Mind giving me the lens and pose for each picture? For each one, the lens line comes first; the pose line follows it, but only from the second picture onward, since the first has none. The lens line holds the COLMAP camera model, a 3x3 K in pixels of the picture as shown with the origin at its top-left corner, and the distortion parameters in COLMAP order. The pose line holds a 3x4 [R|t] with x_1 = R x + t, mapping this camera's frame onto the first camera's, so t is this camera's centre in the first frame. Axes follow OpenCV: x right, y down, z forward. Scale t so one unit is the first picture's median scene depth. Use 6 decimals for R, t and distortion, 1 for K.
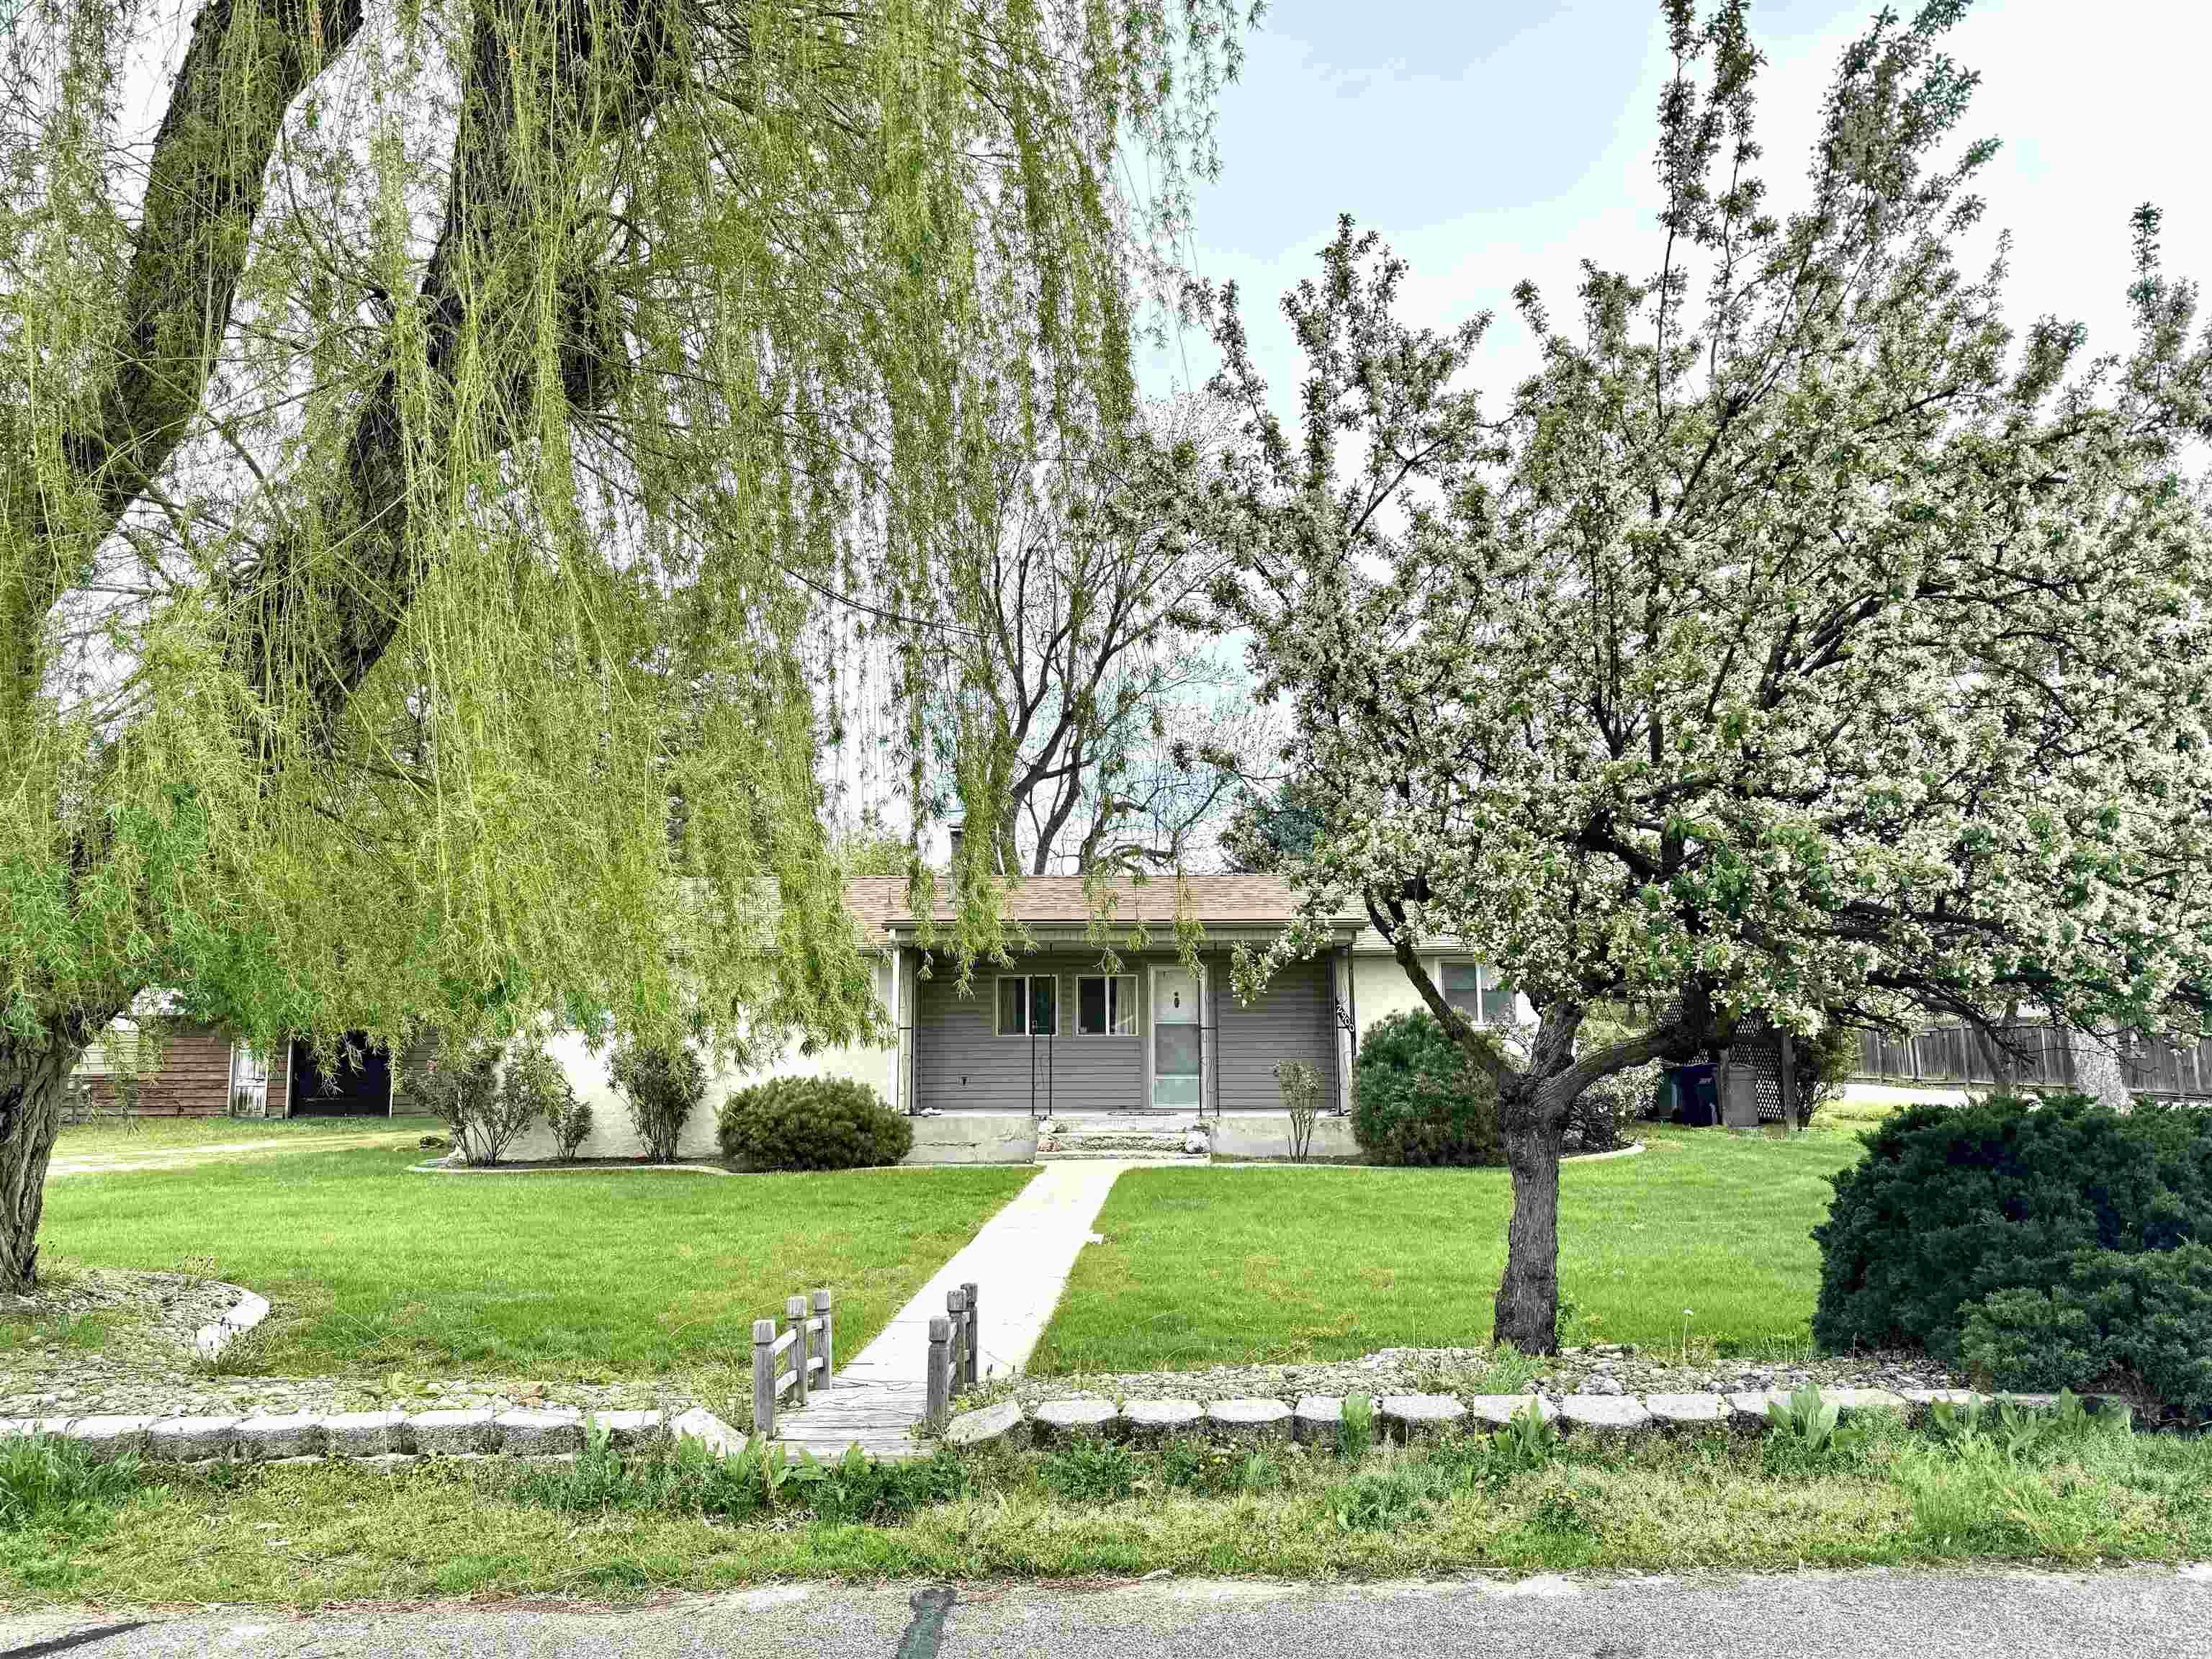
lens RADIAL K [[1543.2, 0, 1094.8], [0, 1543.2, 828.1], [0, 0, 1]] dist [0.005314, 0.000172]
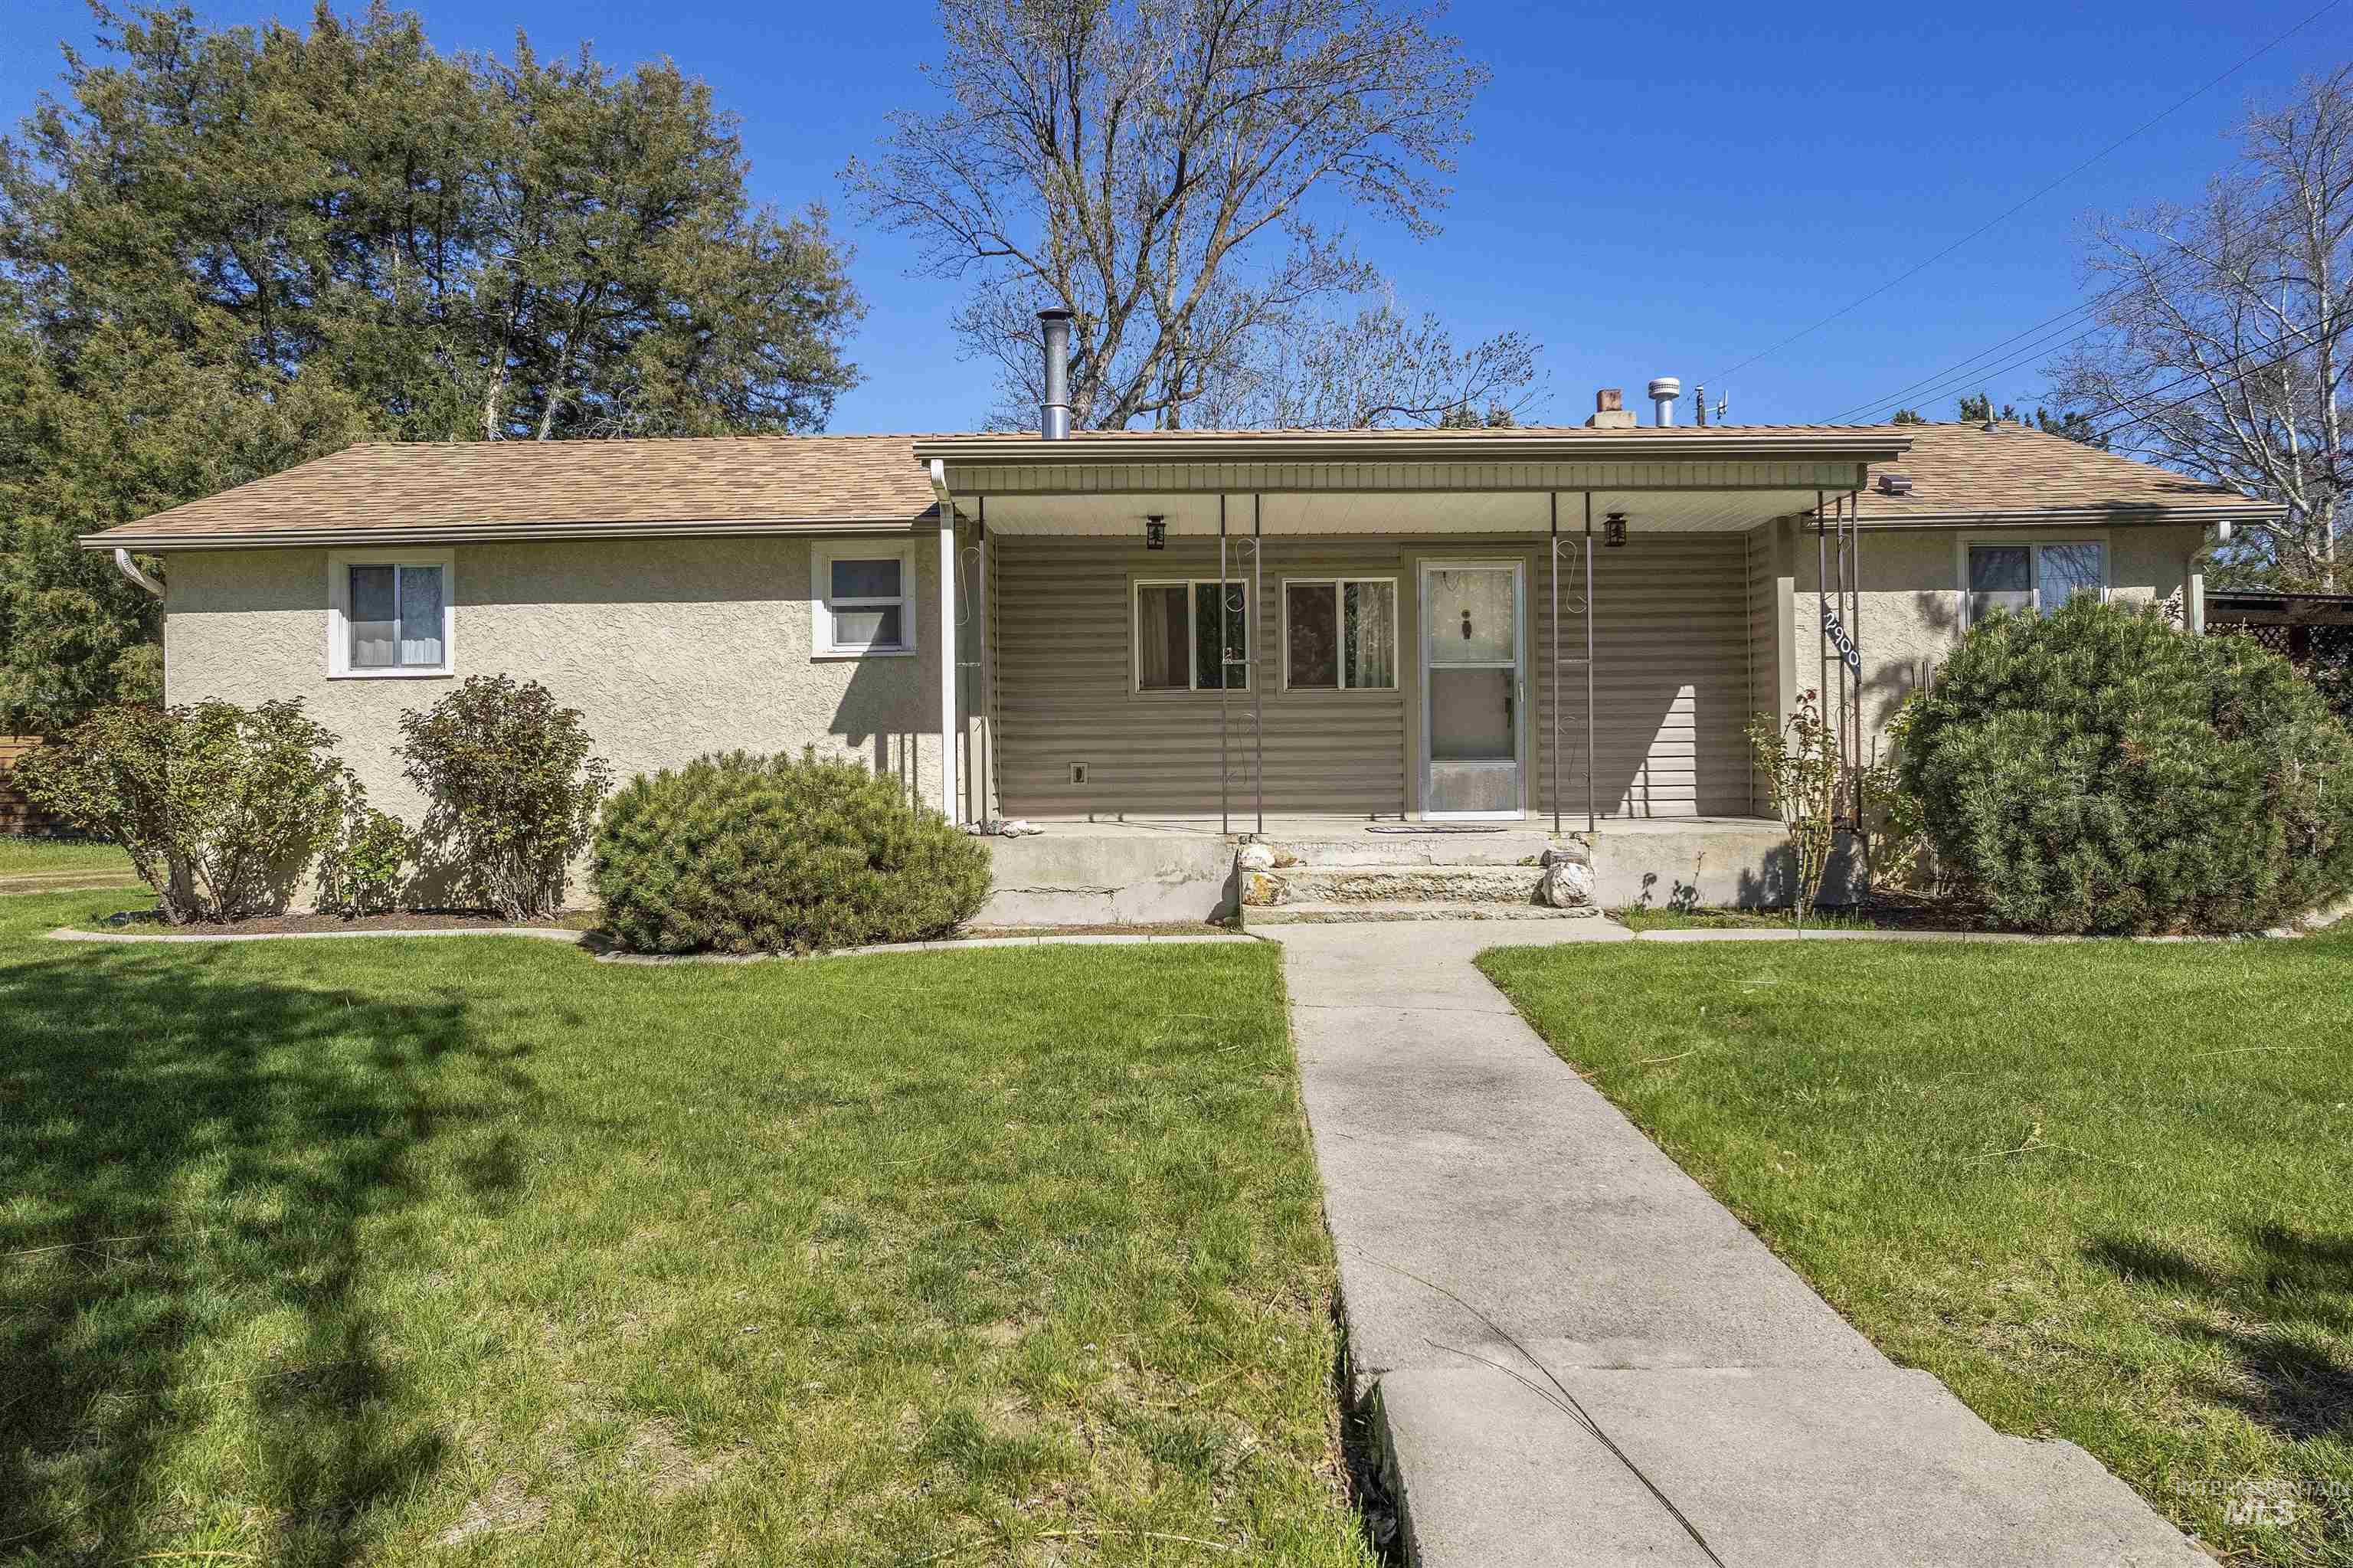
lens RADIAL K [[1509.8, 0, 1202.3], [0, 1509.8, 783.6], [0, 0, 1]] dist [-0.019559, 0.009440]
pose [[0.999288, -0.001283, 0.037717, -0.067480], [-0.004109, 0.989779, 0.142548, 0.099927], [-0.037515, -0.142602, 0.989069, 0.516963]]
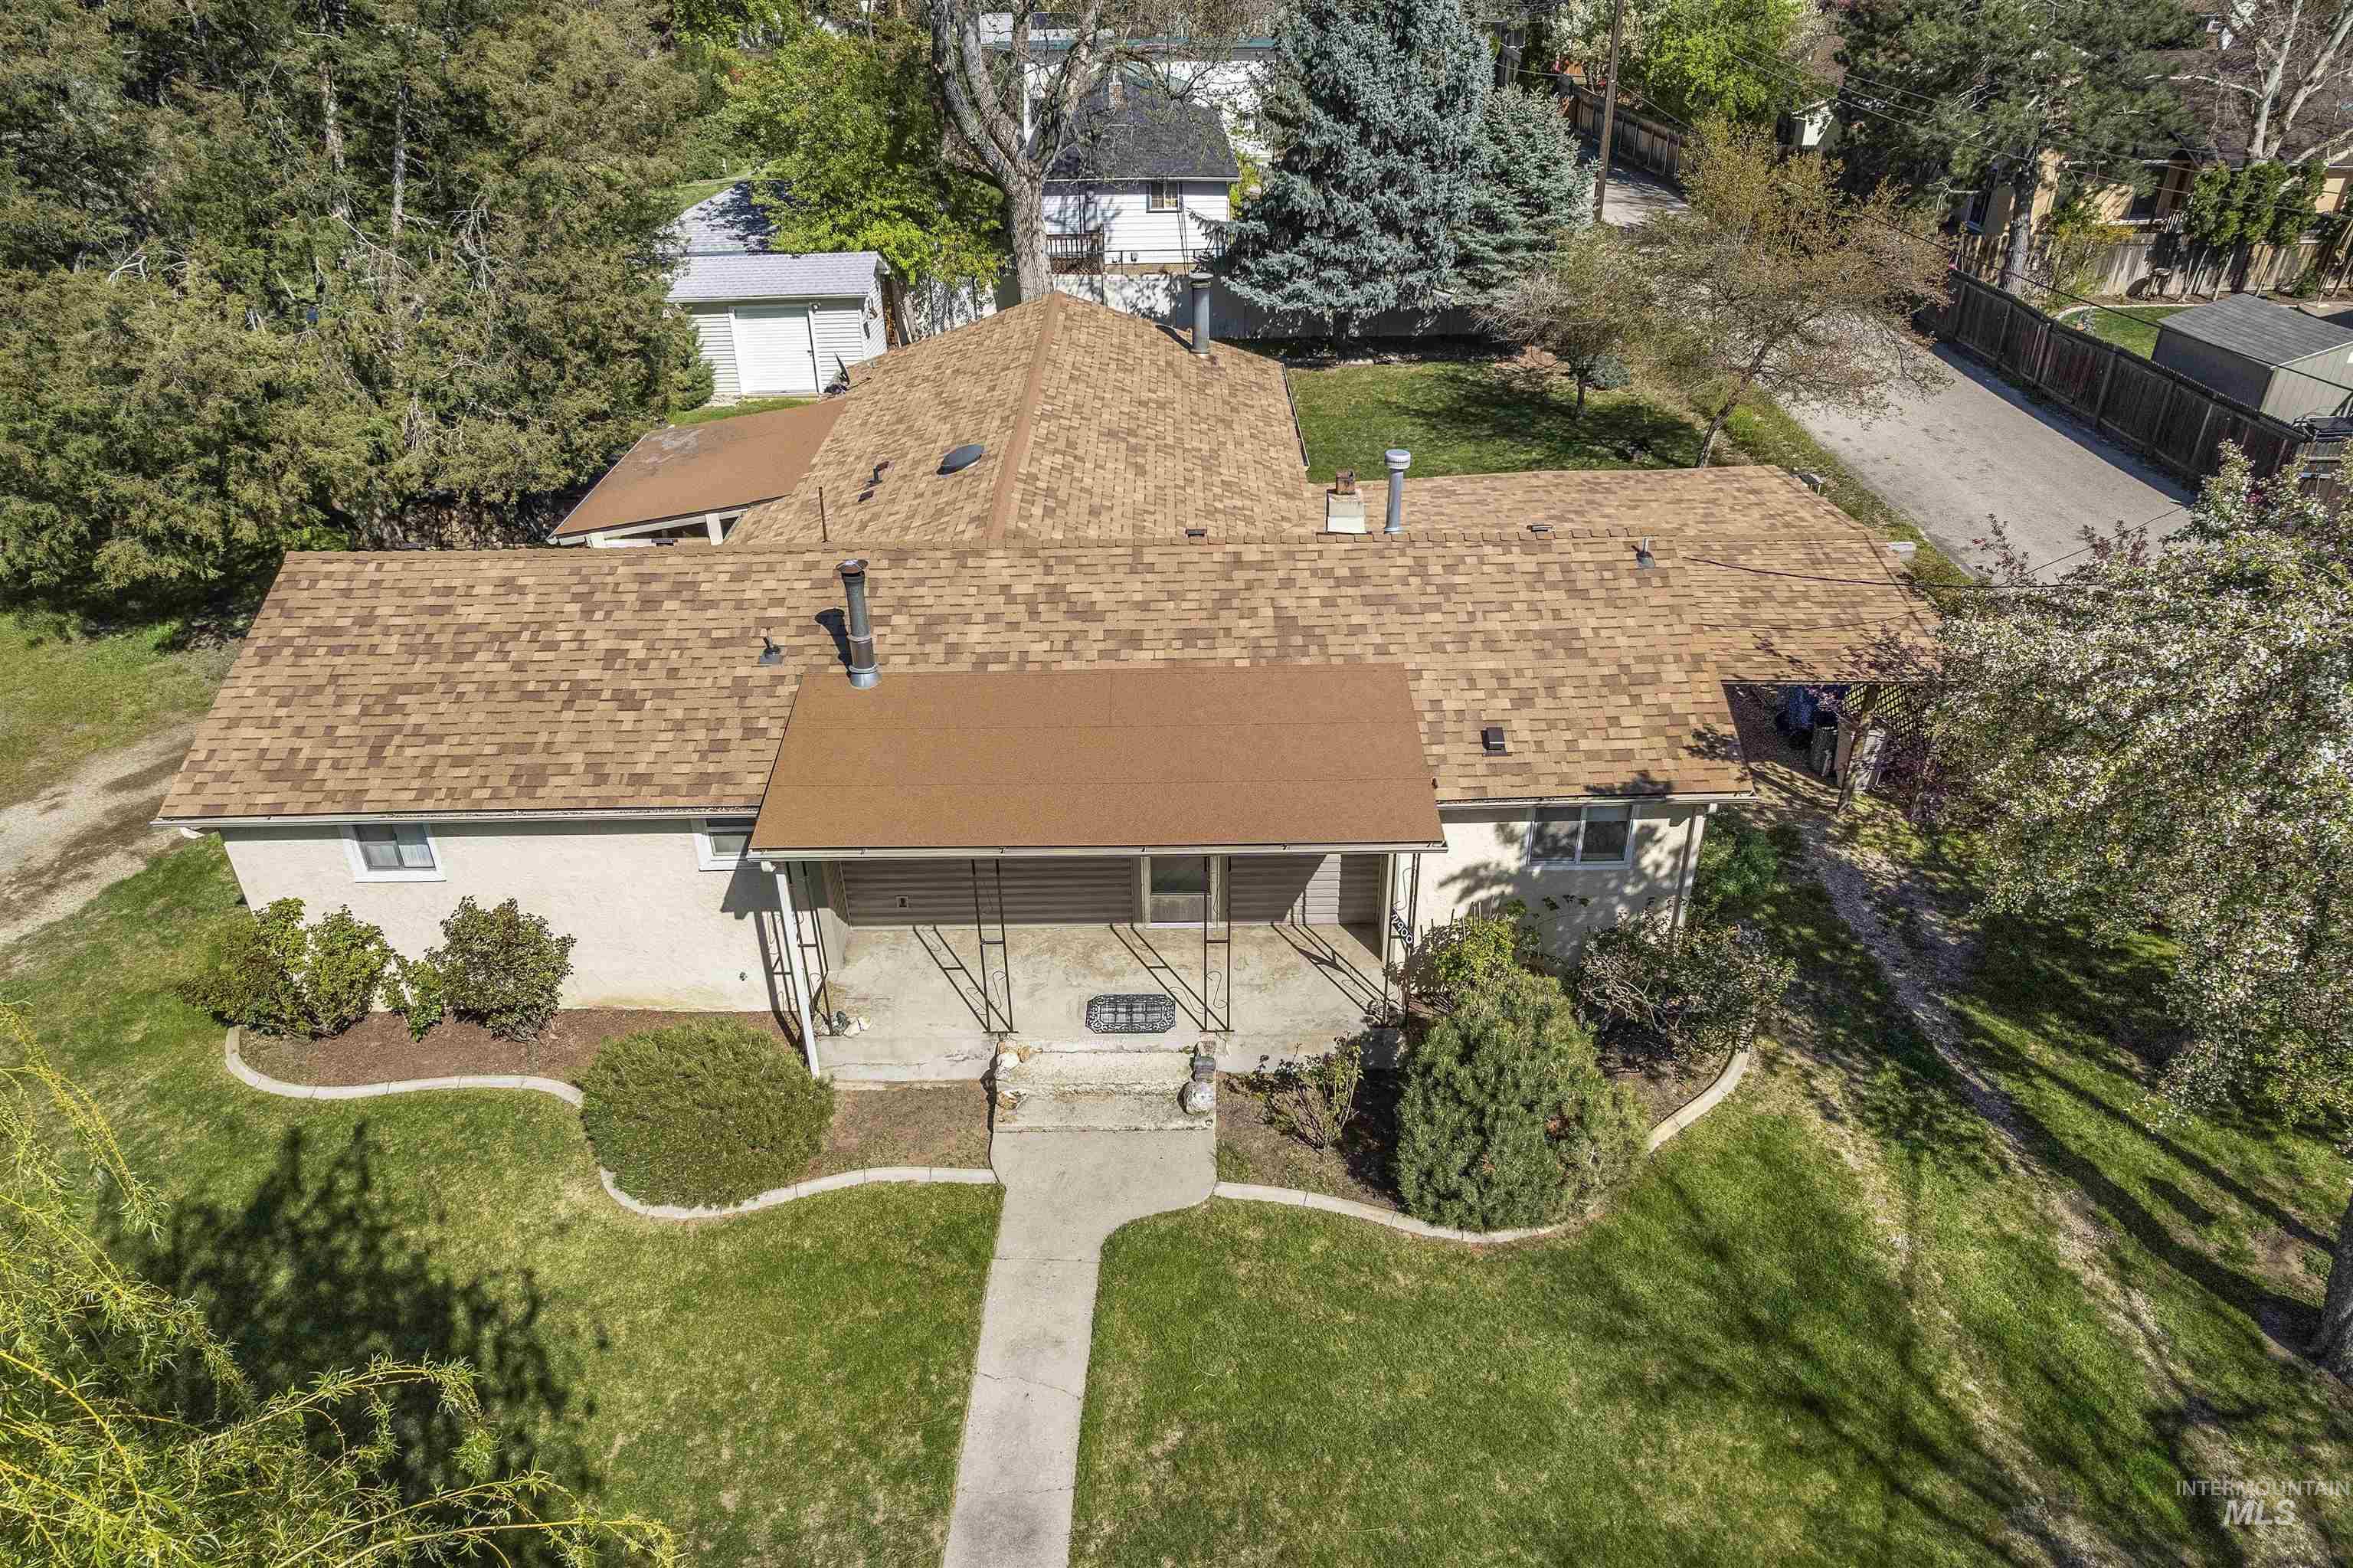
lens RADIAL K [[1509.8, 0, 1165.3], [0, 1509.8, 783.1], [0, 0, 1]] dist [-0.019559, 0.009440]
pose [[0.999410, -0.019170, 0.028511, 0.029714], [-0.002376, 0.789315, 0.613983, -0.384938], [-0.034274, -0.613689, 0.788804, 0.479959]]
